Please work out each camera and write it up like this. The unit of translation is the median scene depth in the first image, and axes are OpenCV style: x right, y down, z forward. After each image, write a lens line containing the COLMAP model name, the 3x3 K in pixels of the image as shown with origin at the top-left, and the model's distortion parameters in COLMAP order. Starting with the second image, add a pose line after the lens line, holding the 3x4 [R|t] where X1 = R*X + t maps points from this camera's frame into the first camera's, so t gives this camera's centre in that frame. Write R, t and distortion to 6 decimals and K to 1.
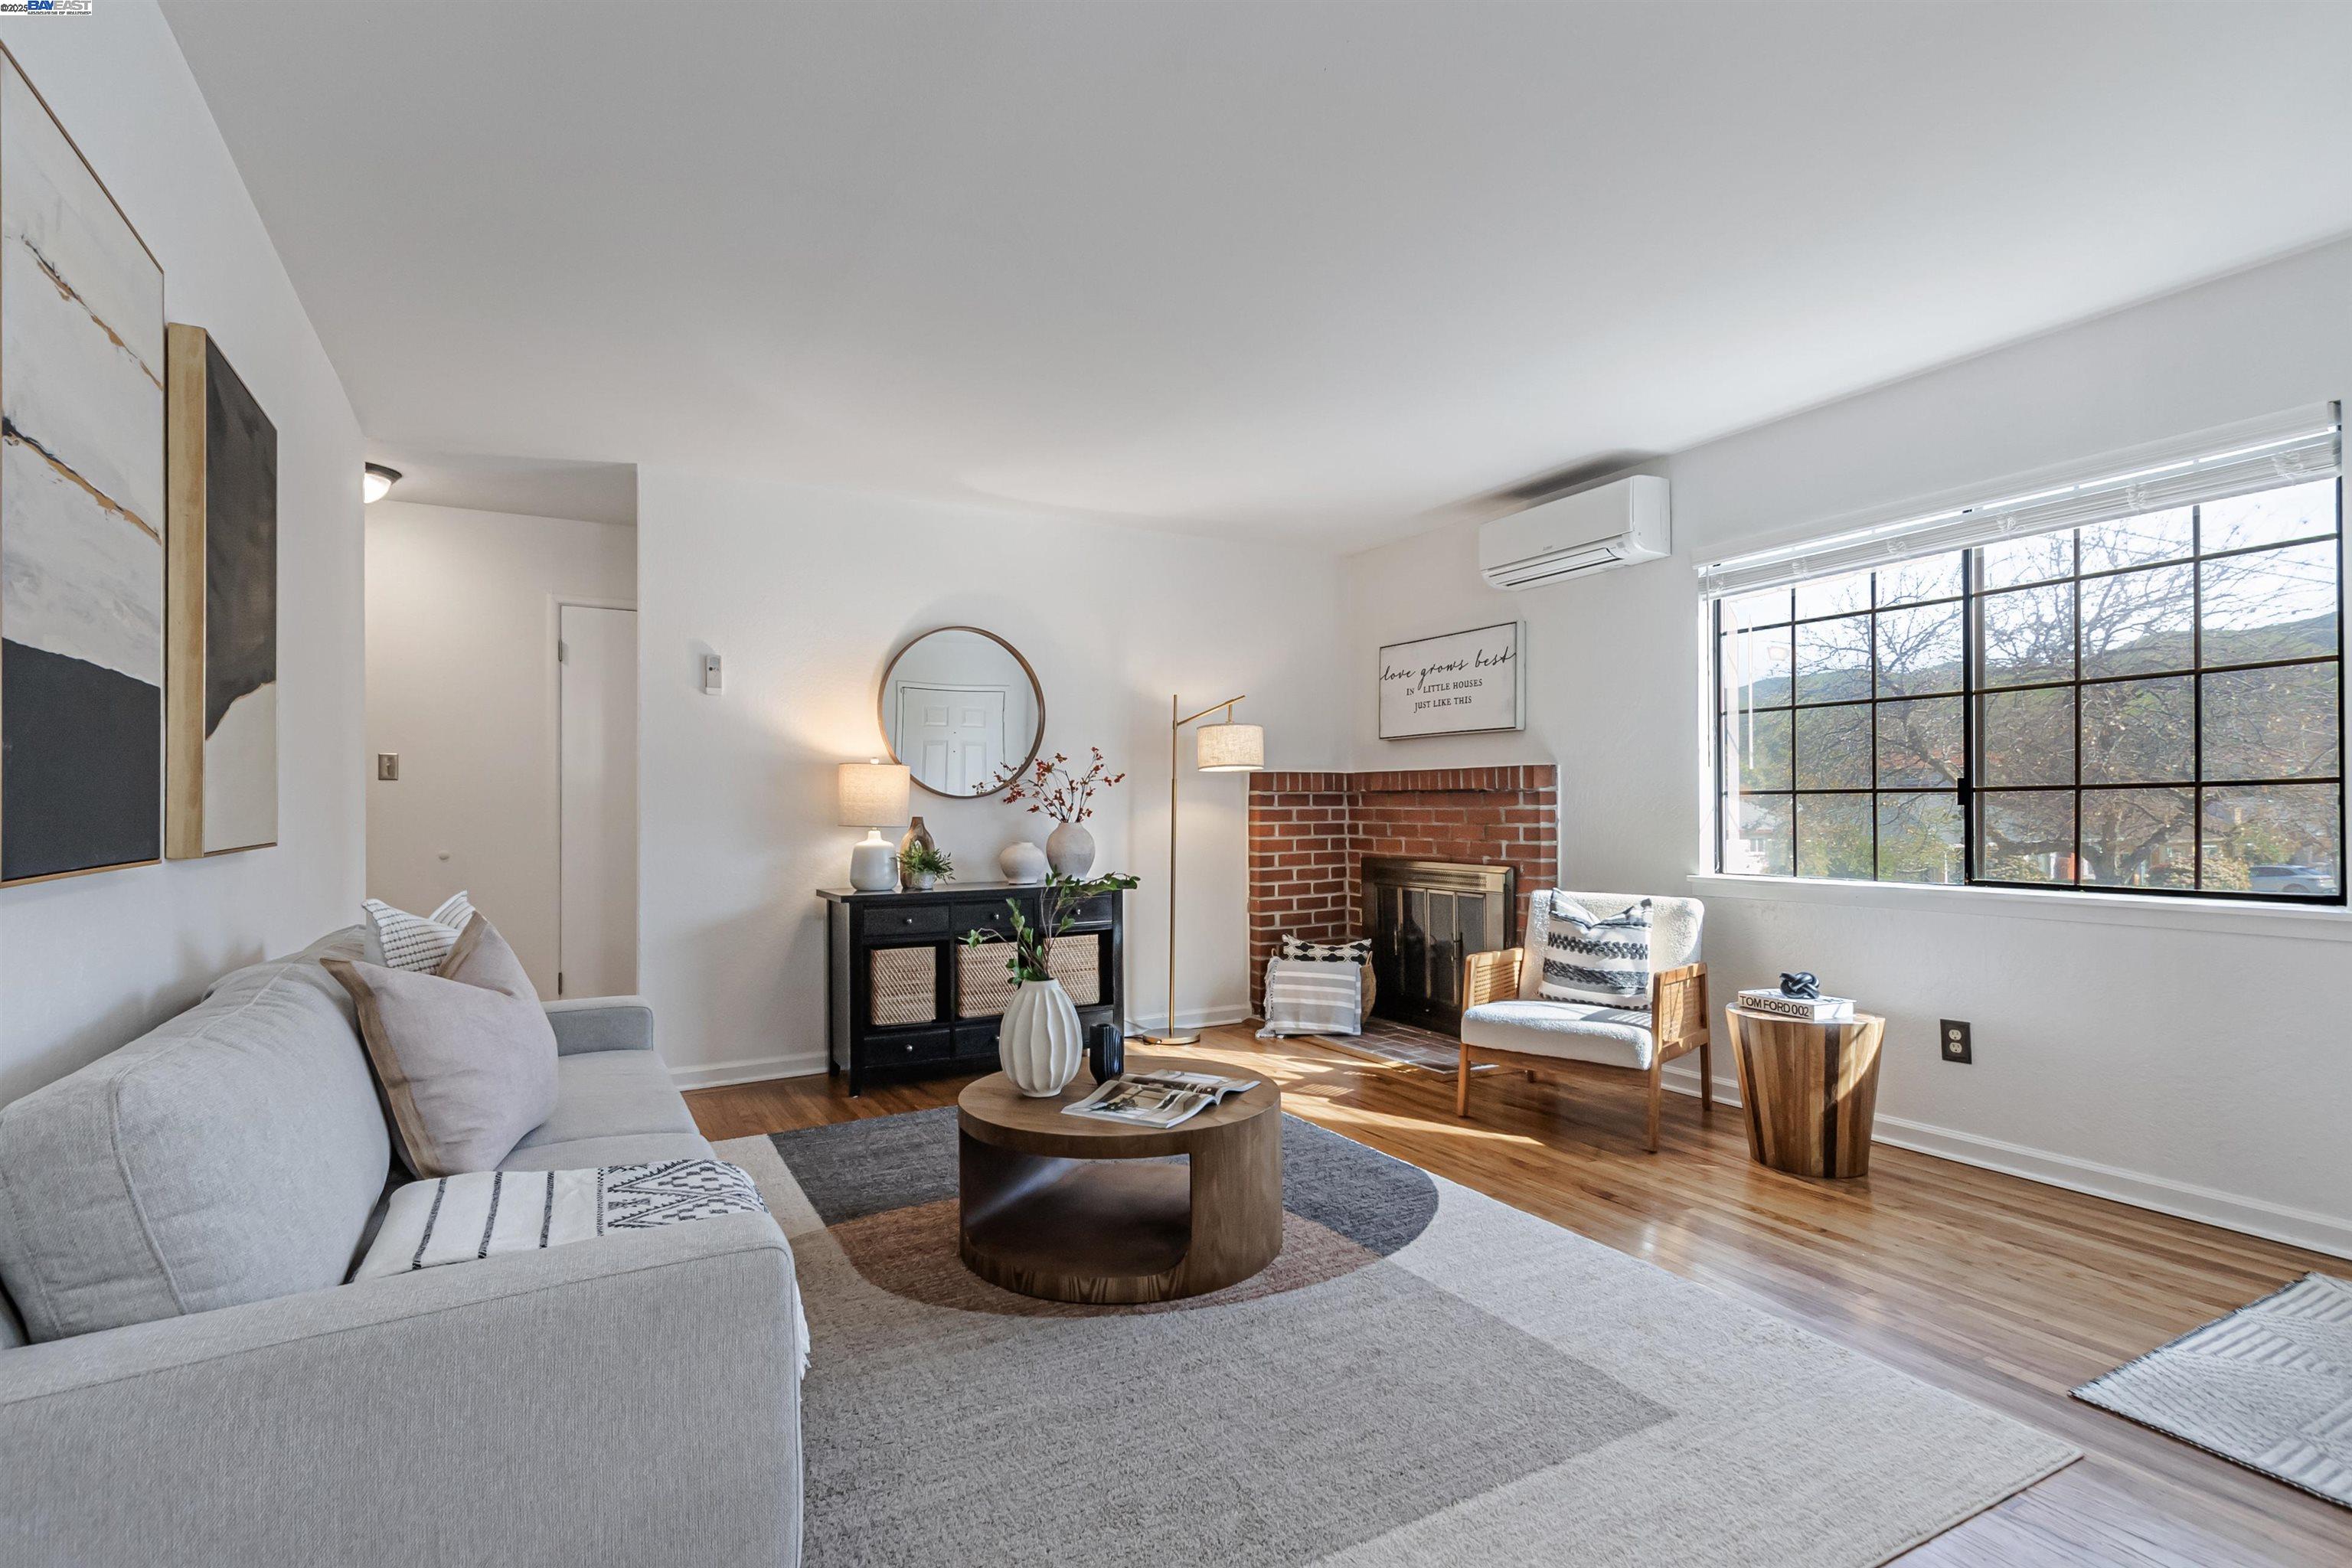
lens RADIAL K [[1136.7, 0, 1181.9], [0, 1136.7, 799.0], [0, 0, 1]] dist [0.014162, 0.000109]
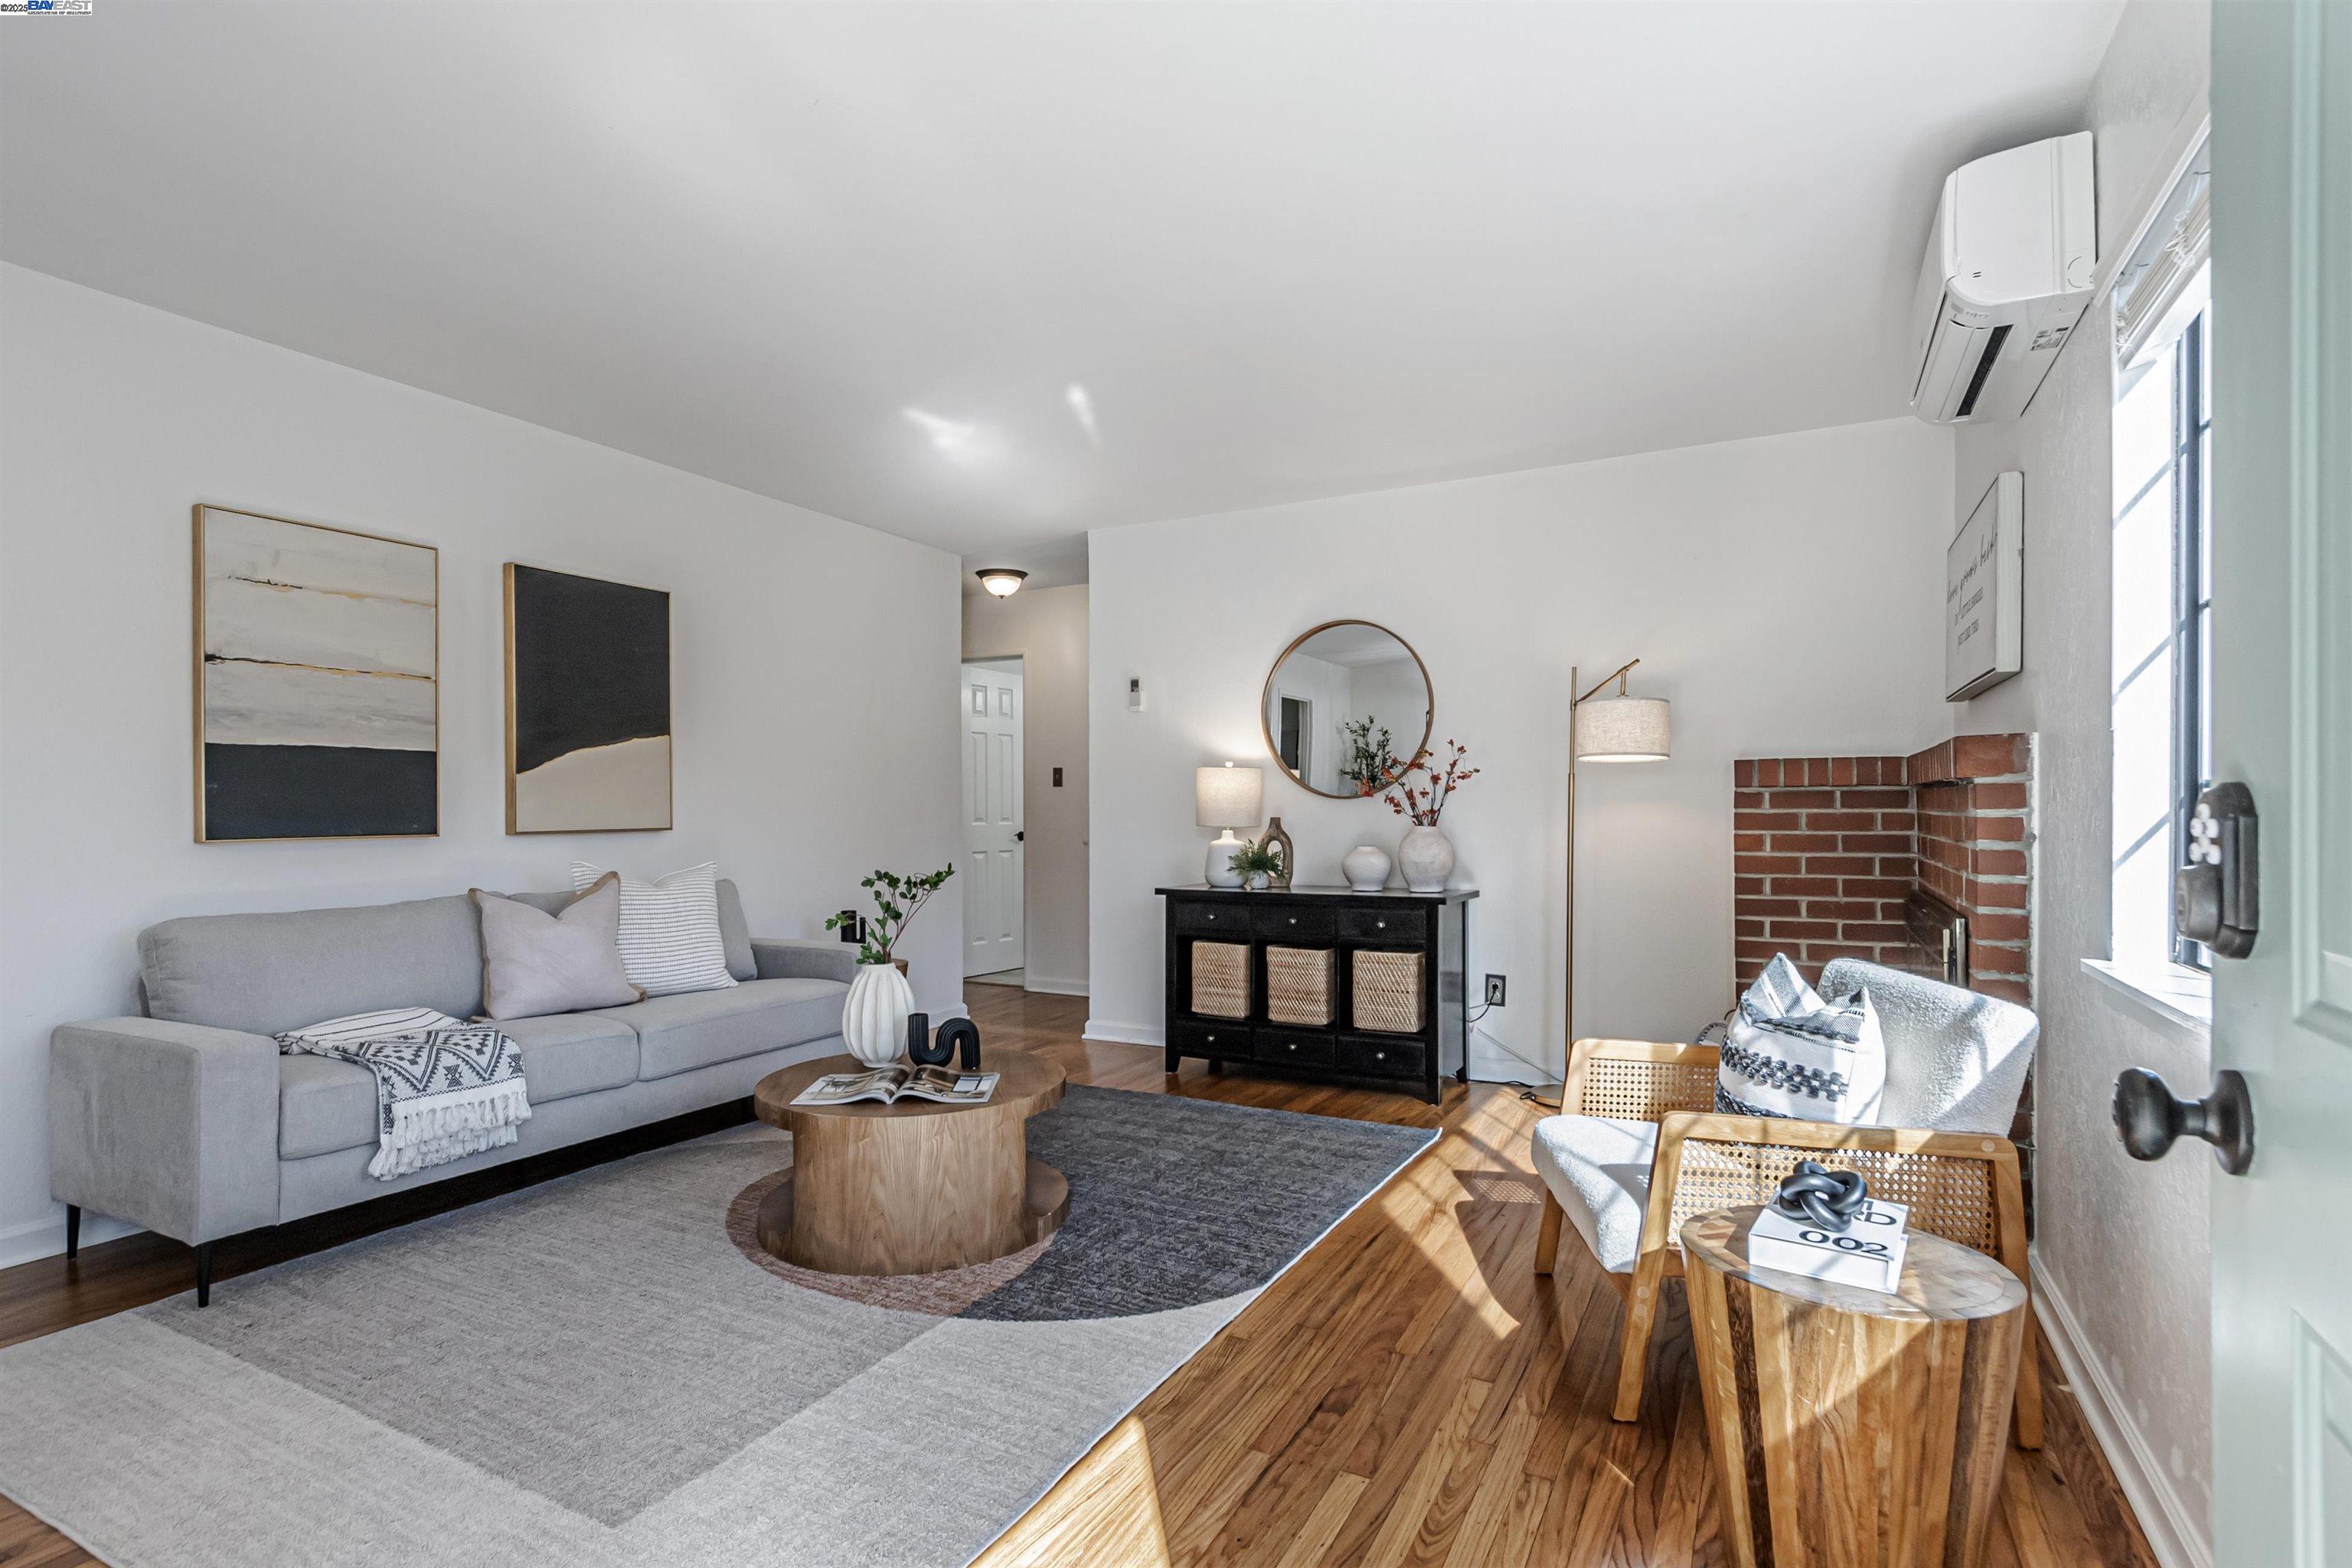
lens RADIAL K [[1141.3, 0, 1174.5], [0, 1141.3, 808.6], [0, 0, 1]] dist [0.002247, 0.000261]
pose [[0.534912, 0.004139, -0.844898, 0.629276], [0.004851, 0.999956, 0.007970, -0.001211], [0.844894, -0.008362, 0.534869, 0.413134]]
